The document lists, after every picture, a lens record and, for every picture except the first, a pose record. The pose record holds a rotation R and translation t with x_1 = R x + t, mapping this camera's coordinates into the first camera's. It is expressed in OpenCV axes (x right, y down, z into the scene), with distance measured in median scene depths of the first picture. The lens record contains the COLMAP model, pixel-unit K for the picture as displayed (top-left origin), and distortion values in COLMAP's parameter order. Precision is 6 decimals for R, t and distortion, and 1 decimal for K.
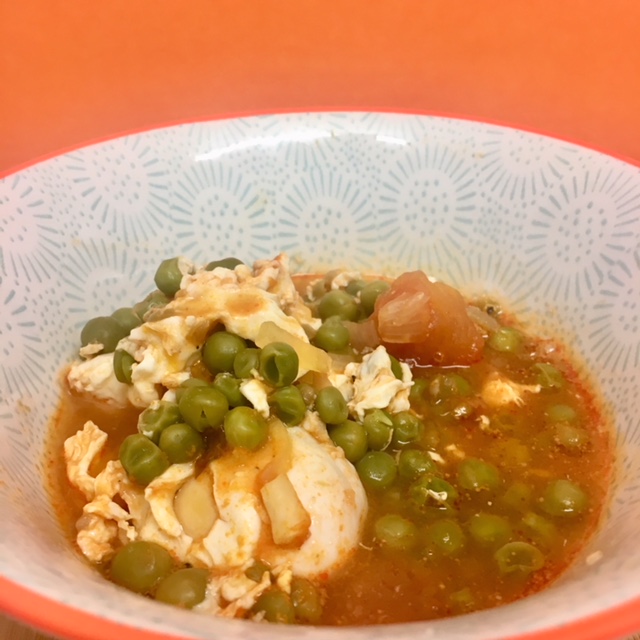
lens RADIAL K [[772.5, 0, 320.0], [0, 772.5, 320.0], [0, 0, 1]] dist [0.041631, 0.017518]
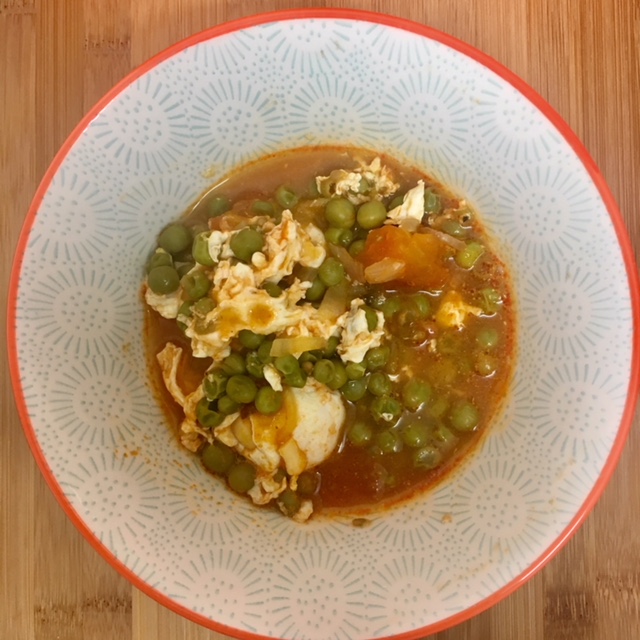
lens RADIAL K [[772.5, 0, 320.0], [0, 772.5, 320.0], [0, 0, 1]] dist [0.041631, 0.017518]
pose [[0.995851, 0.045663, -0.078718, 0.091236], [0.039215, 0.565248, 0.823988, -0.889013], [0.082121, -0.823656, 0.561112, 0.162265]]
